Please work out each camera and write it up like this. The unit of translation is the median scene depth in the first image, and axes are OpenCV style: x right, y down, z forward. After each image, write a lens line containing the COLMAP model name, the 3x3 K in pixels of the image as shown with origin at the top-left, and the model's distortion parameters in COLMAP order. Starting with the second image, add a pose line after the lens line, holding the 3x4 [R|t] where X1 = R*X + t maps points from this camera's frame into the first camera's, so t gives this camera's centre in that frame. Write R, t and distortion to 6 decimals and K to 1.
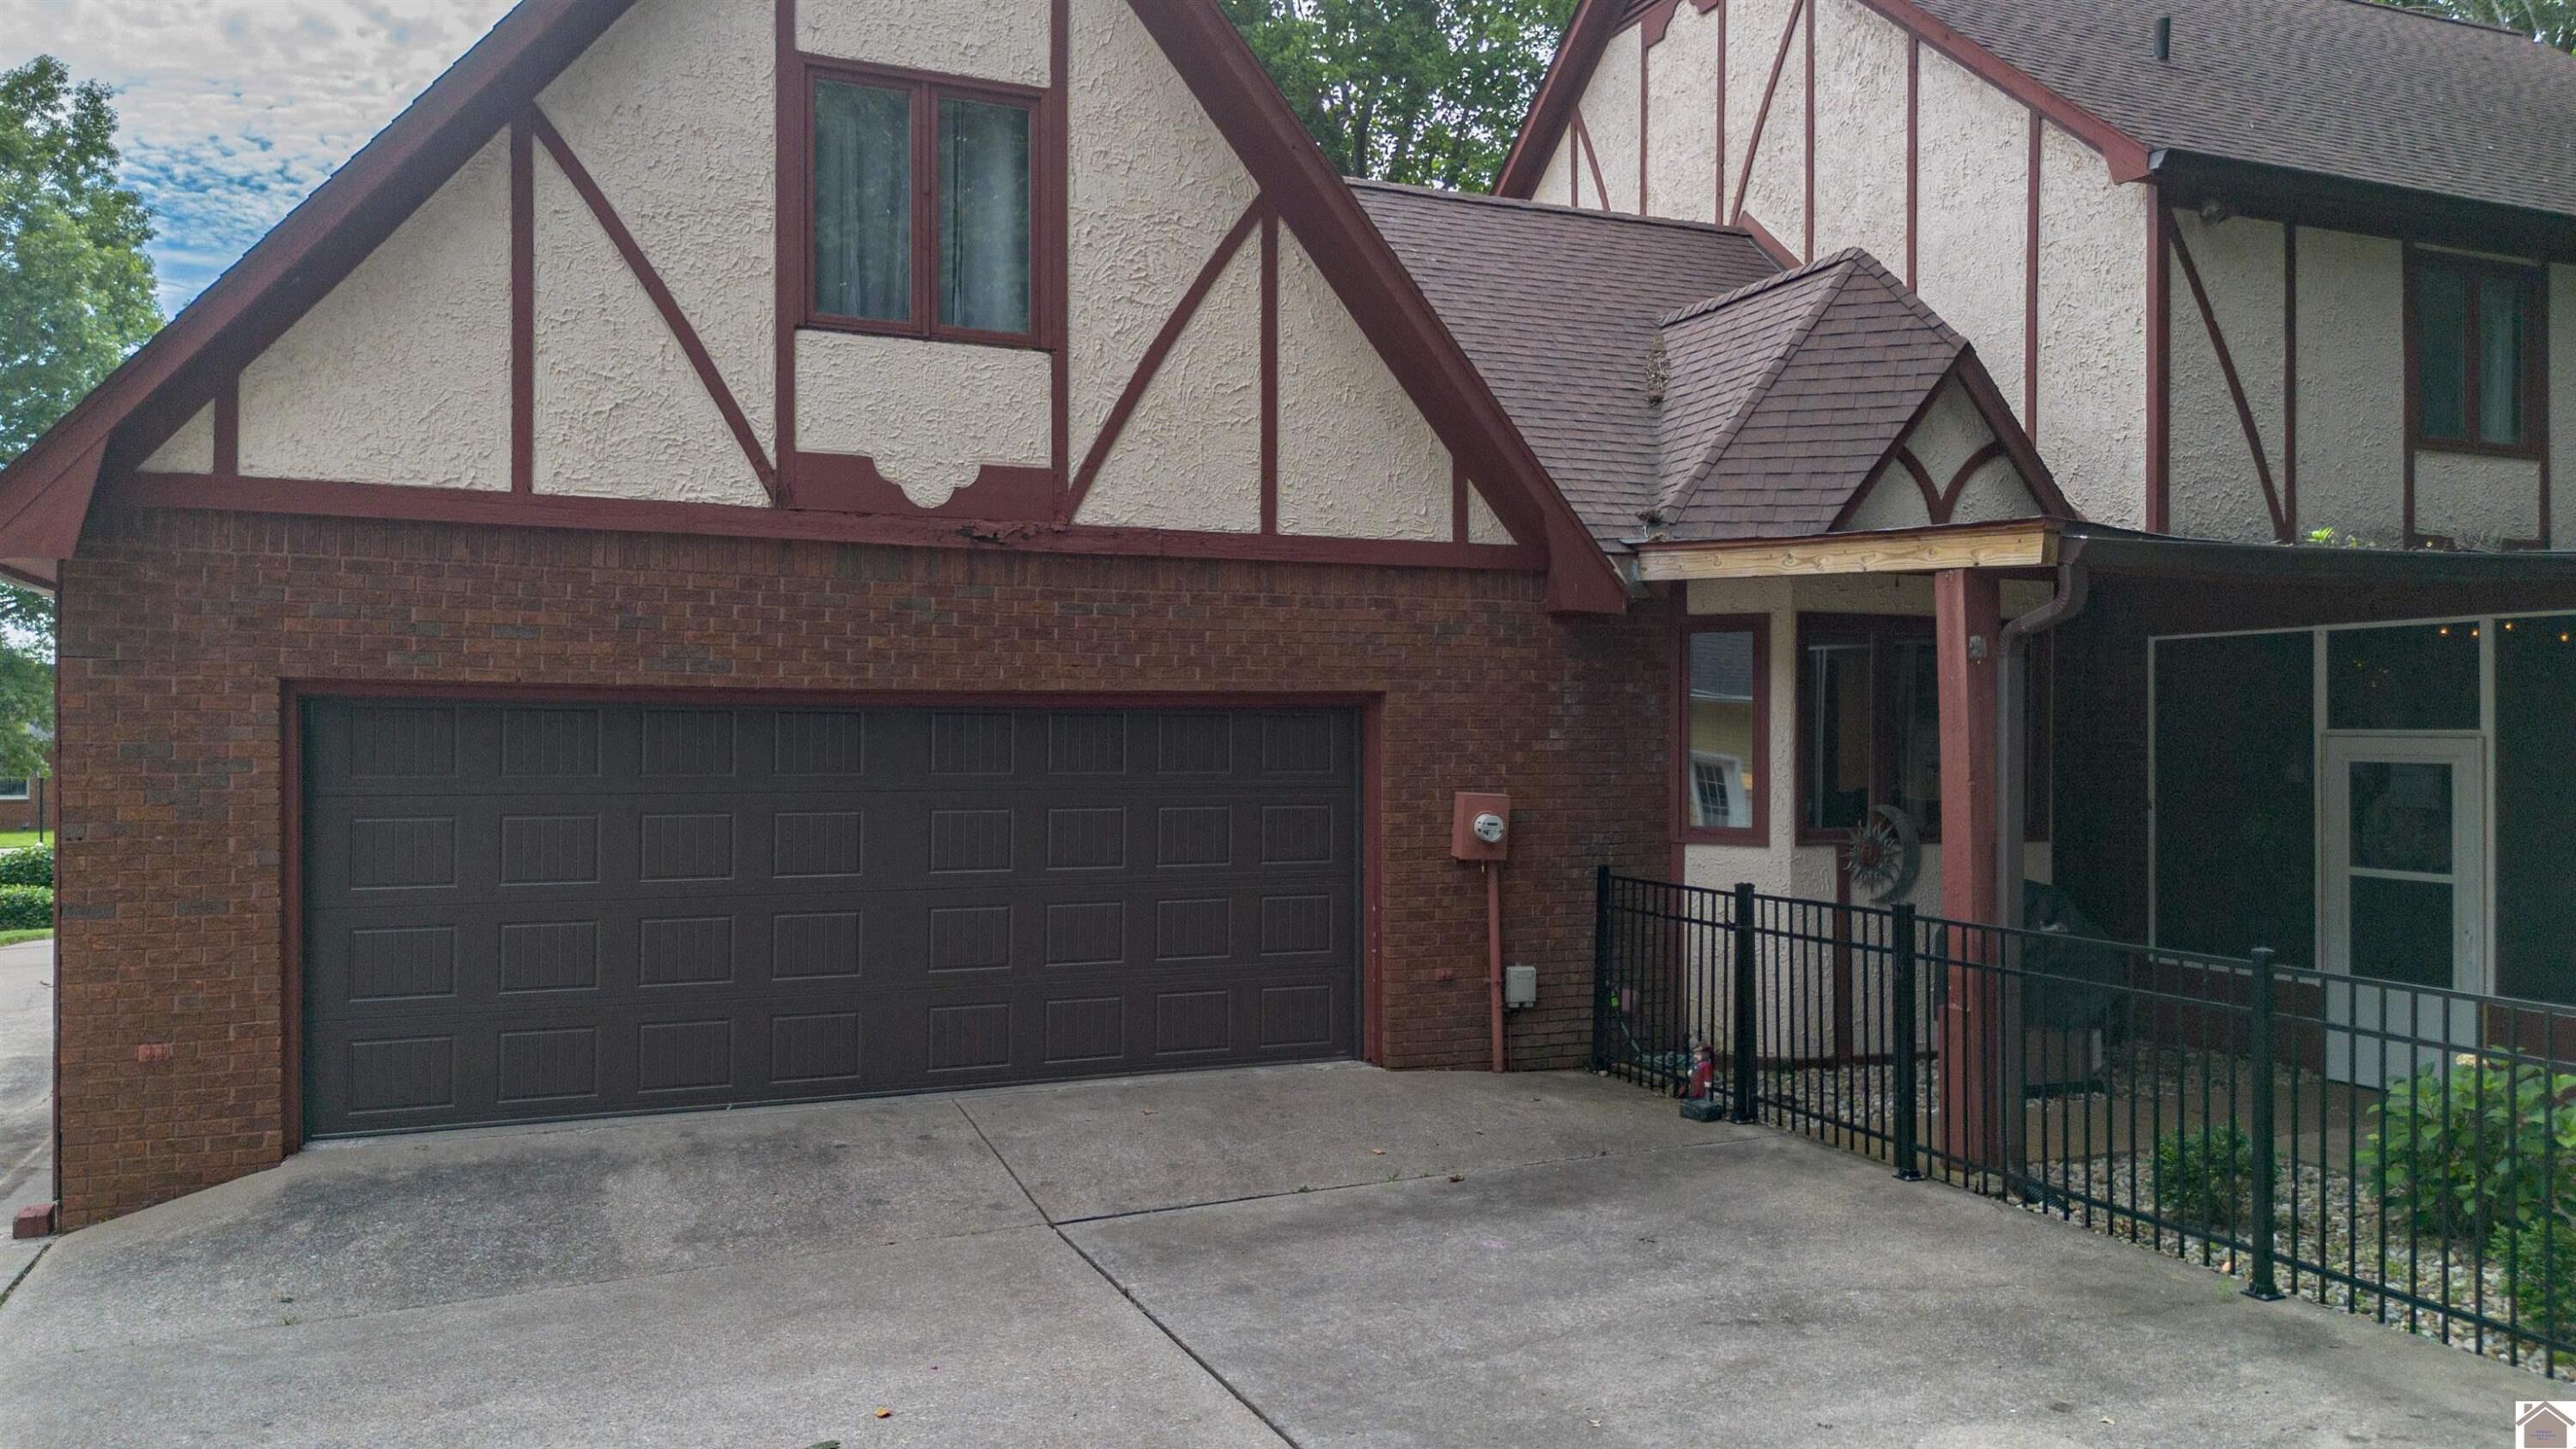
lens RADIAL K [[1826.3, 0, 1286.4], [0, 1826.3, 710.5], [0, 0, 1]] dist [0.084689, -0.093480]
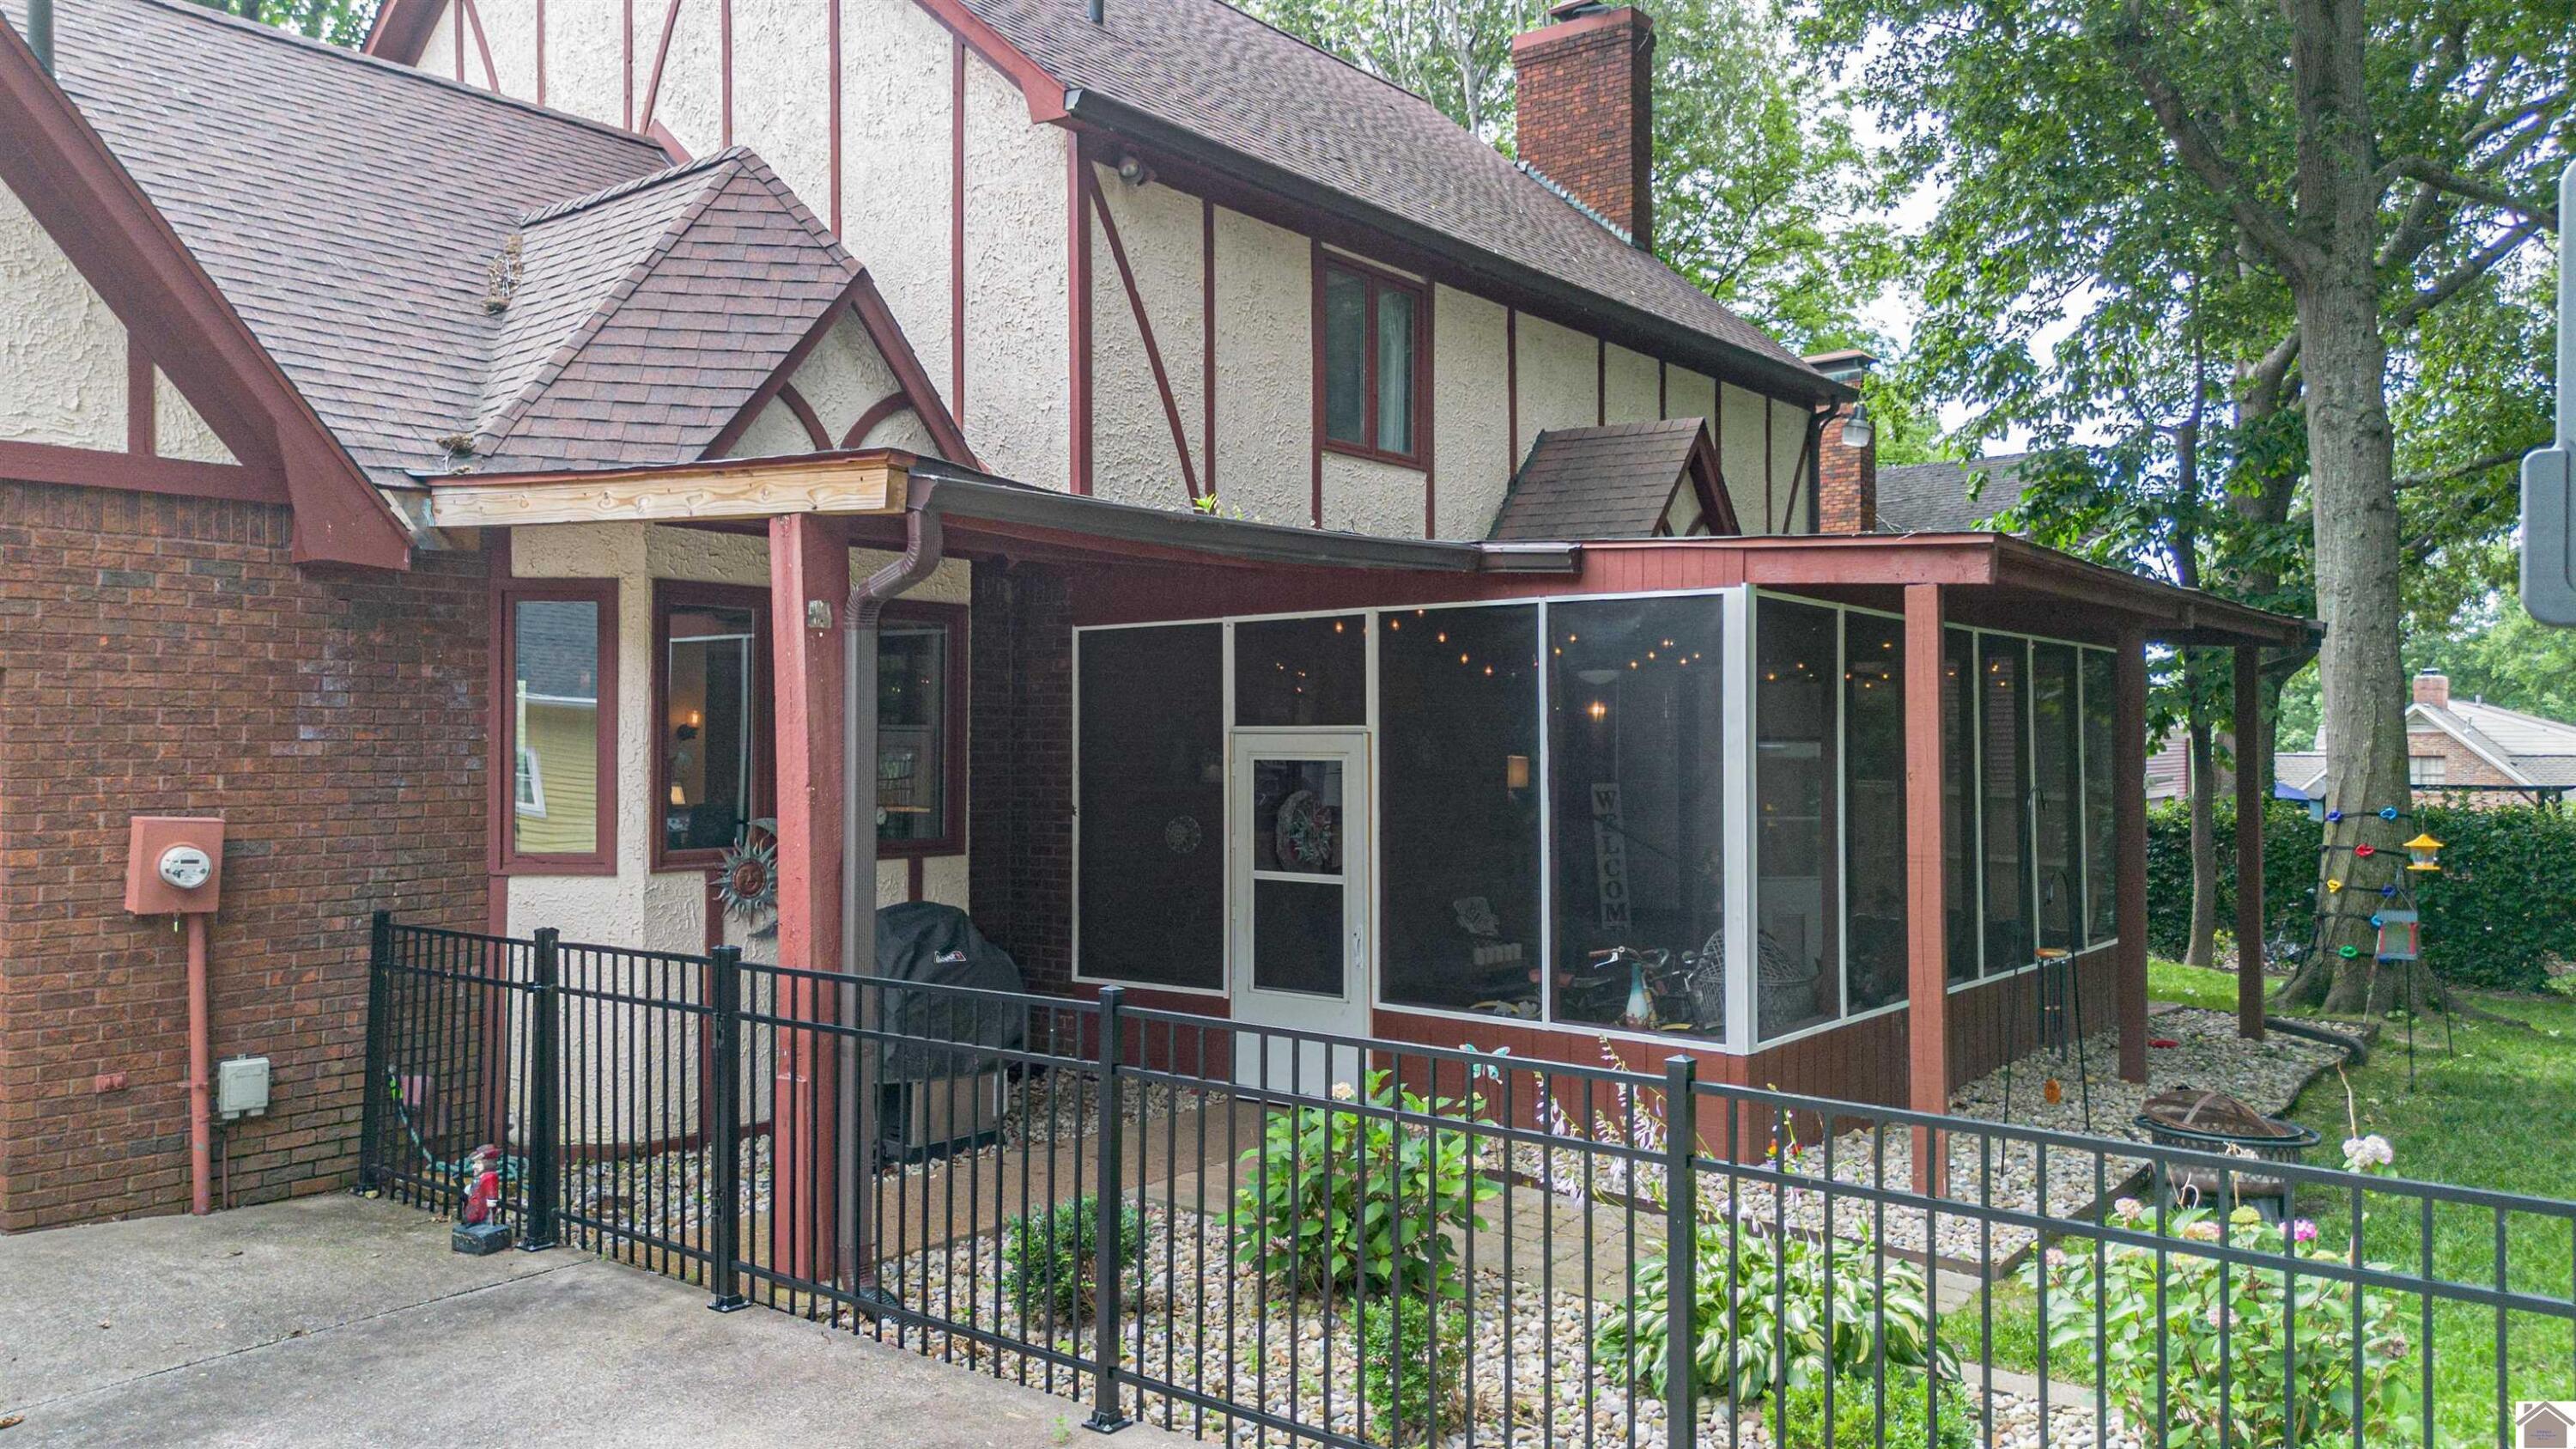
lens RADIAL K [[1826.3, 0, 1286.4], [0, 1826.3, 710.5], [0, 0, 1]] dist [0.084689, -0.093480]
pose [[0.875325, 0.005361, 0.483505, 0.131235], [-0.001541, 0.999964, -0.008297, 0.009521], [-0.483532, 0.006517, 0.875302, 0.169556]]
